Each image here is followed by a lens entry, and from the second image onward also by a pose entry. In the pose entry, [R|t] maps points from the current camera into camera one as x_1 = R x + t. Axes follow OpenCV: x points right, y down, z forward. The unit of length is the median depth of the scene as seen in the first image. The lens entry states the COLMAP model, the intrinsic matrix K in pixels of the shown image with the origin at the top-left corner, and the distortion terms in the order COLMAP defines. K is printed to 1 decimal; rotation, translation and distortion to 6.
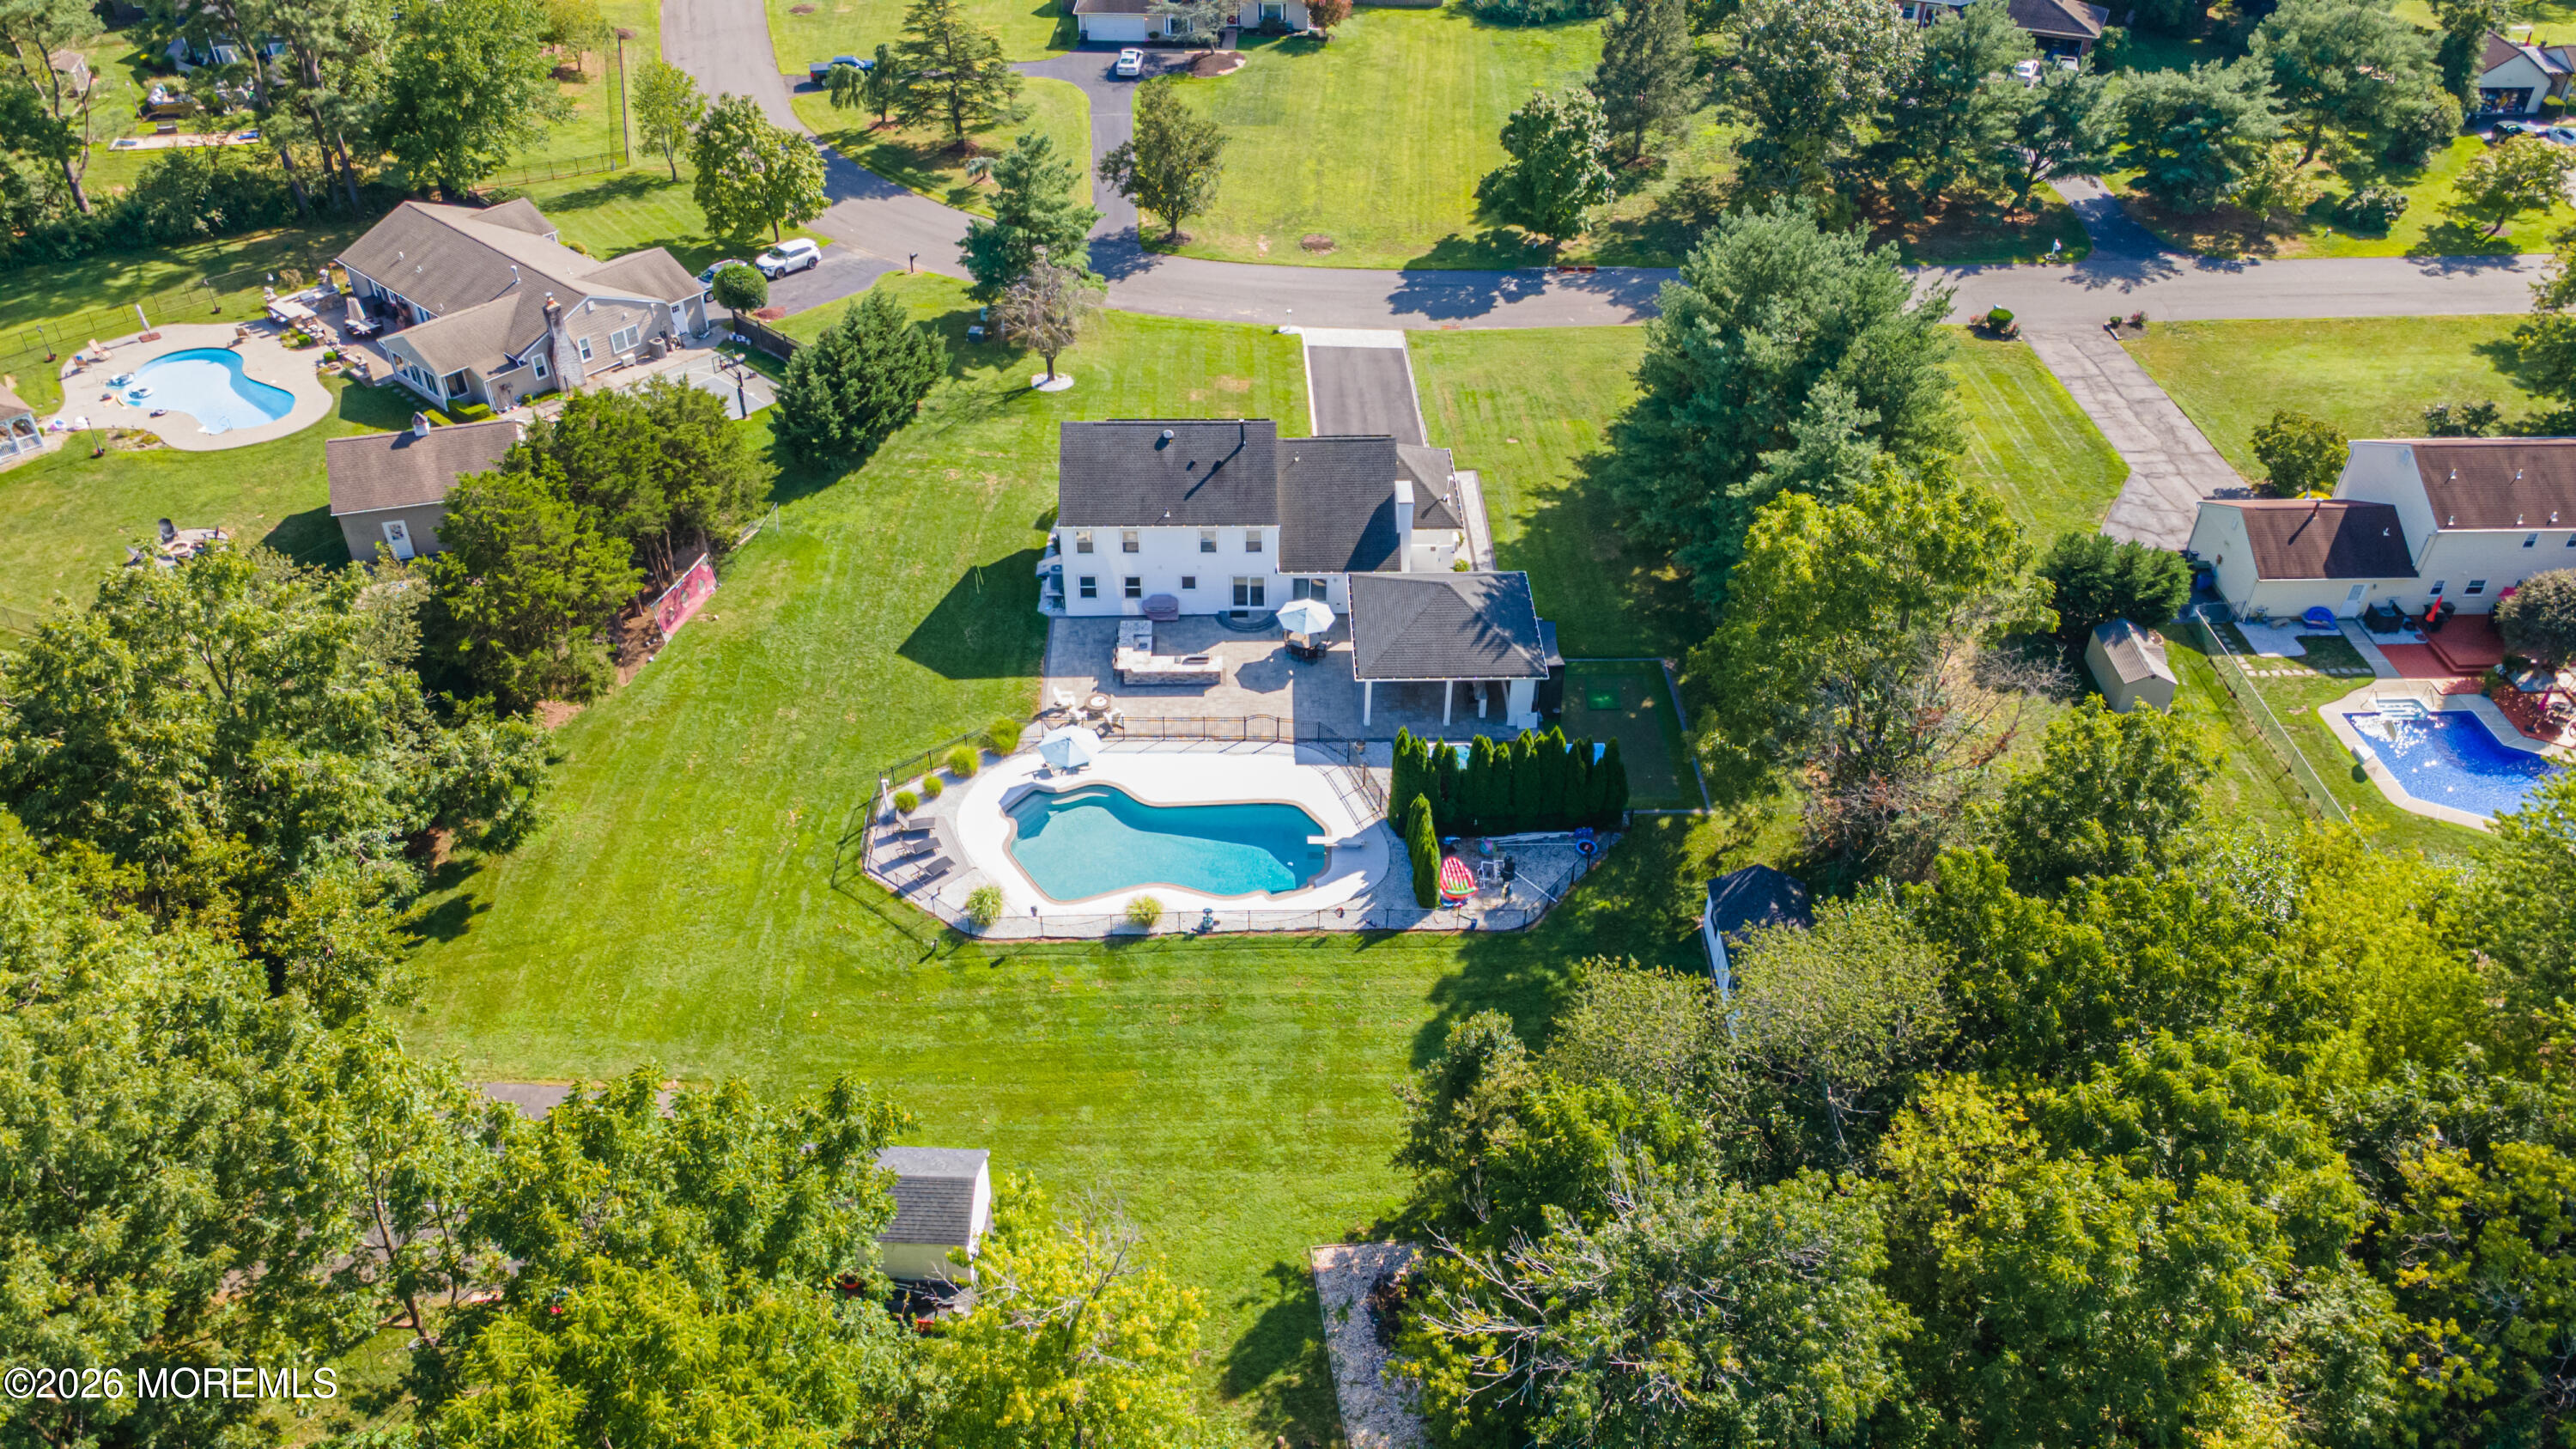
lens RADIAL K [[1857.2, 0, 1281.7], [0, 1857.2, 713.5], [0, 0, 1]] dist [0.020207, 0.031391]
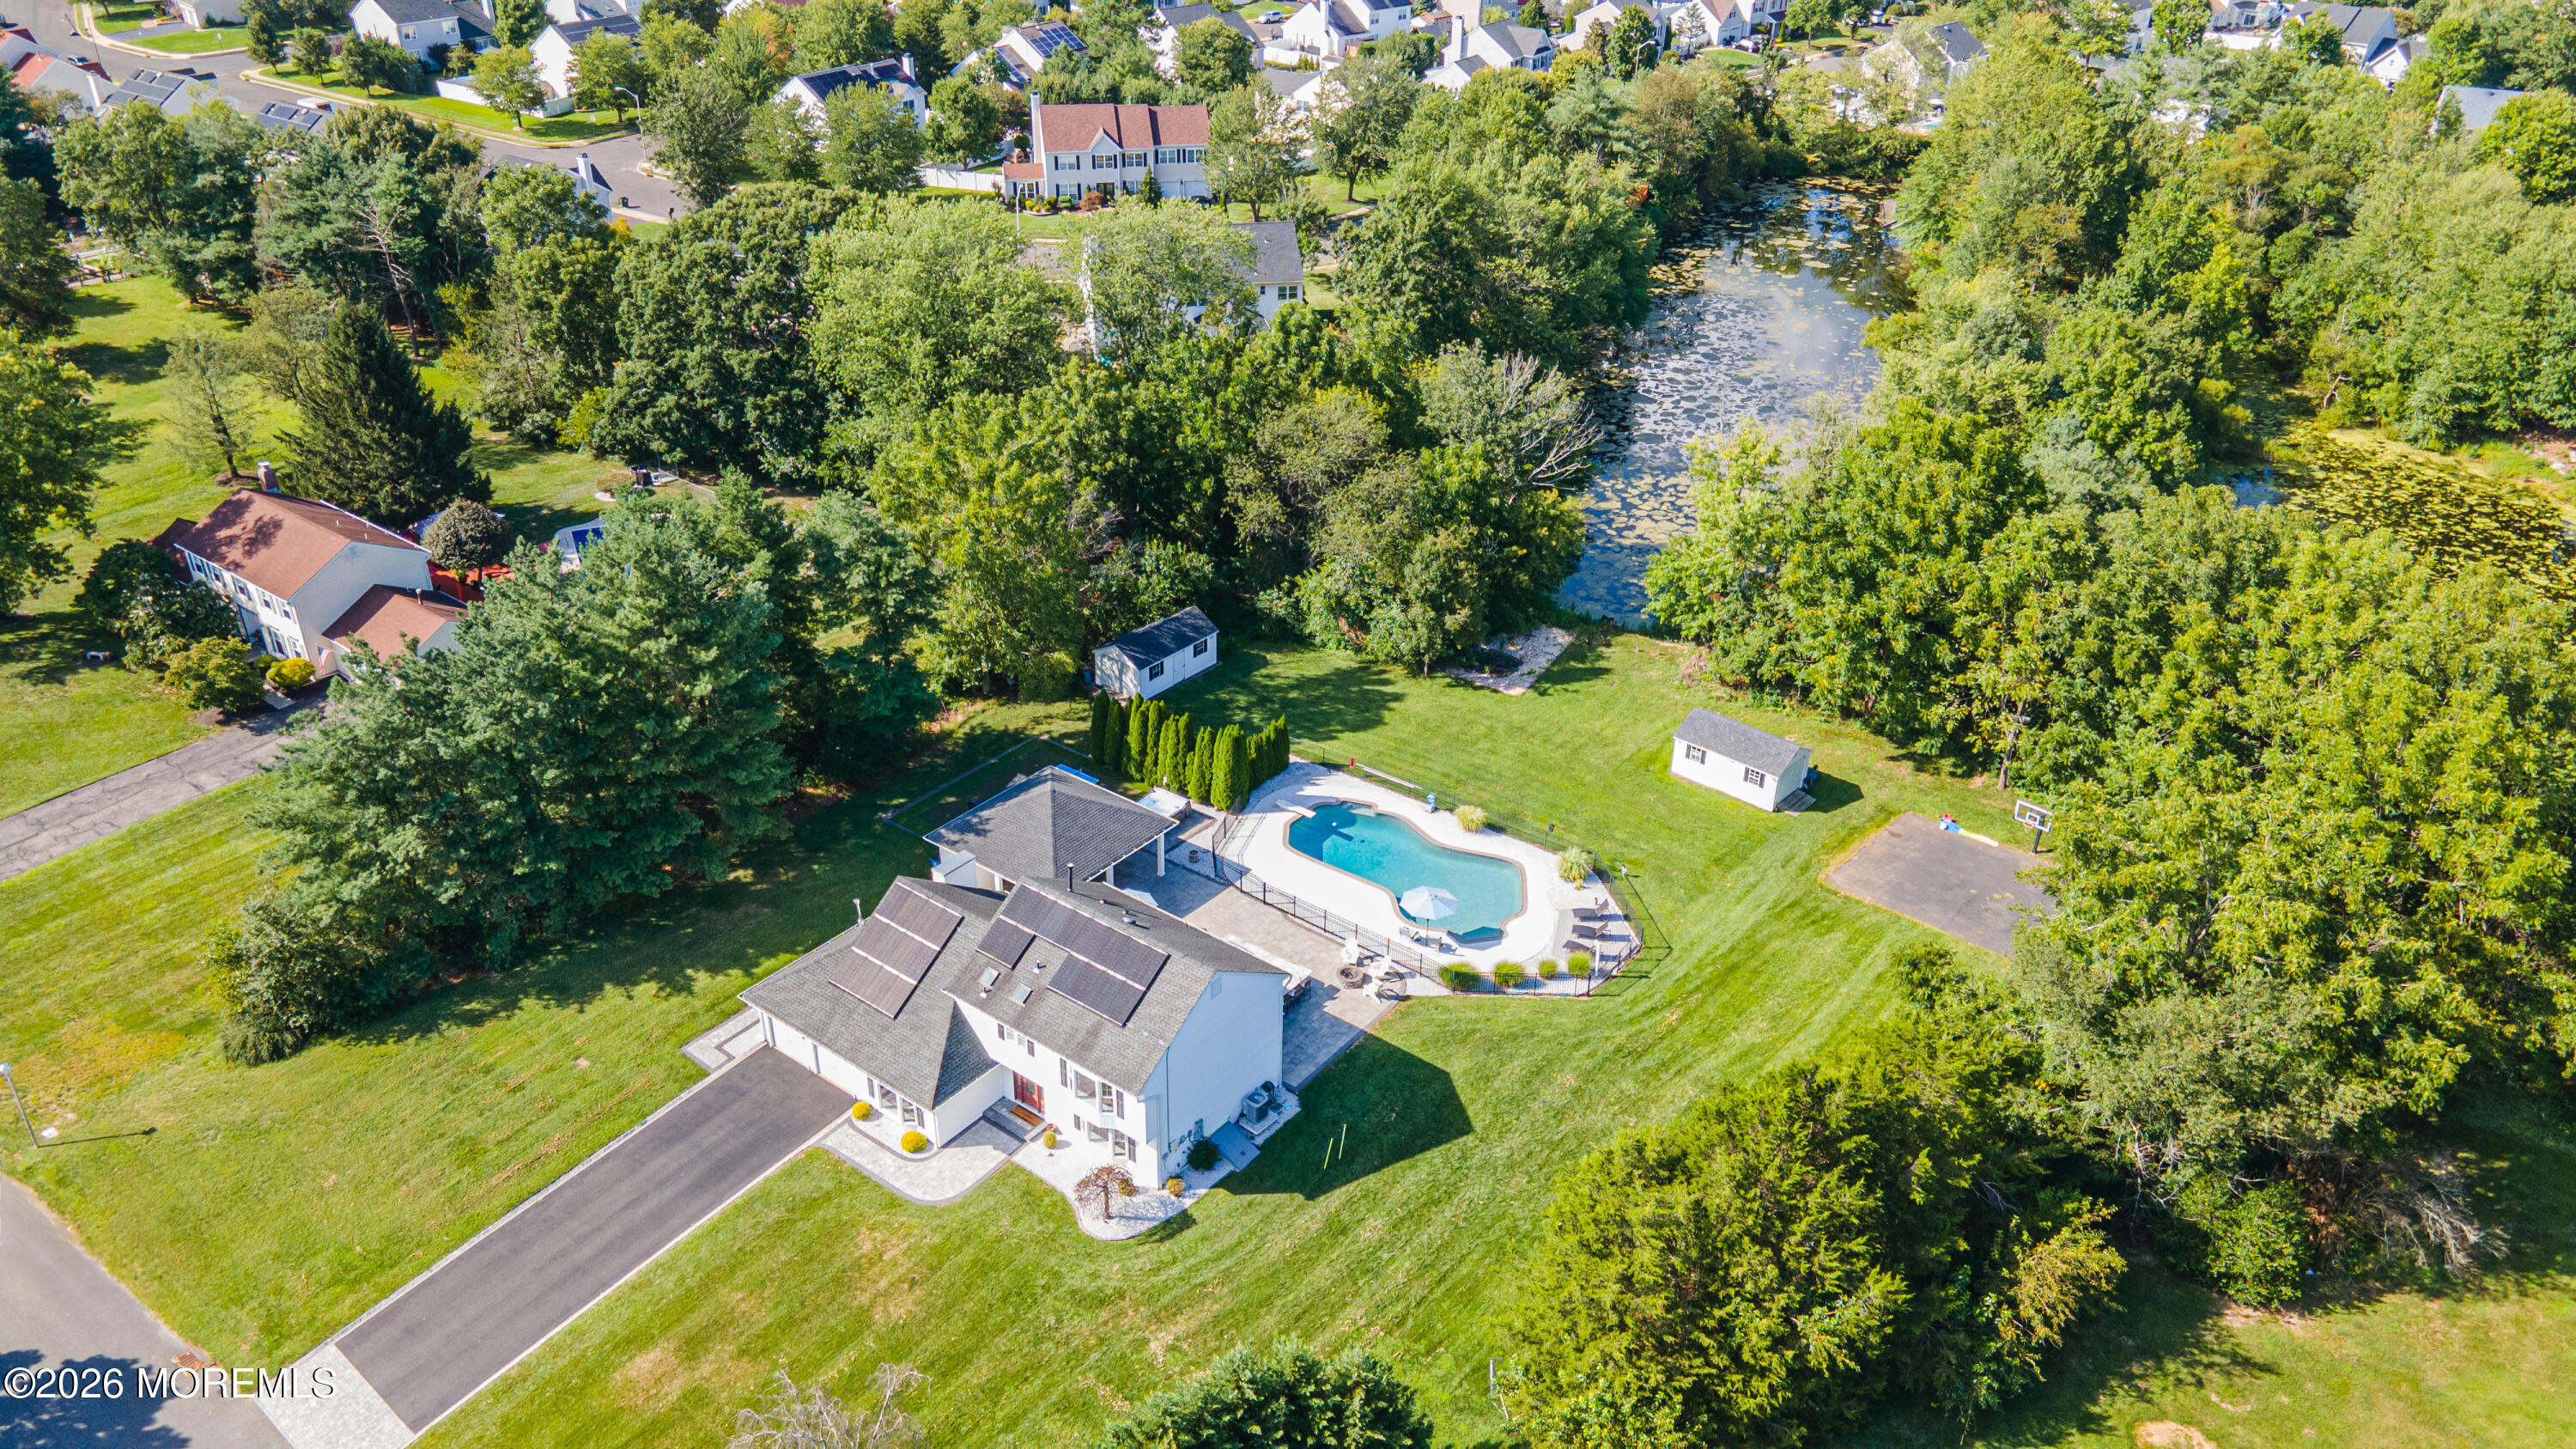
lens RADIAL K [[1857.2, 0, 1297.7], [0, 1857.2, 715.3], [0, 0, 1]] dist [0.020207, 0.031391]
pose [[-0.783443, -0.327382, 0.528240, -0.631272], [0.344712, 0.478328, 0.807698, -0.998352], [-0.517098, 0.814876, -0.261890, 1.333187]]
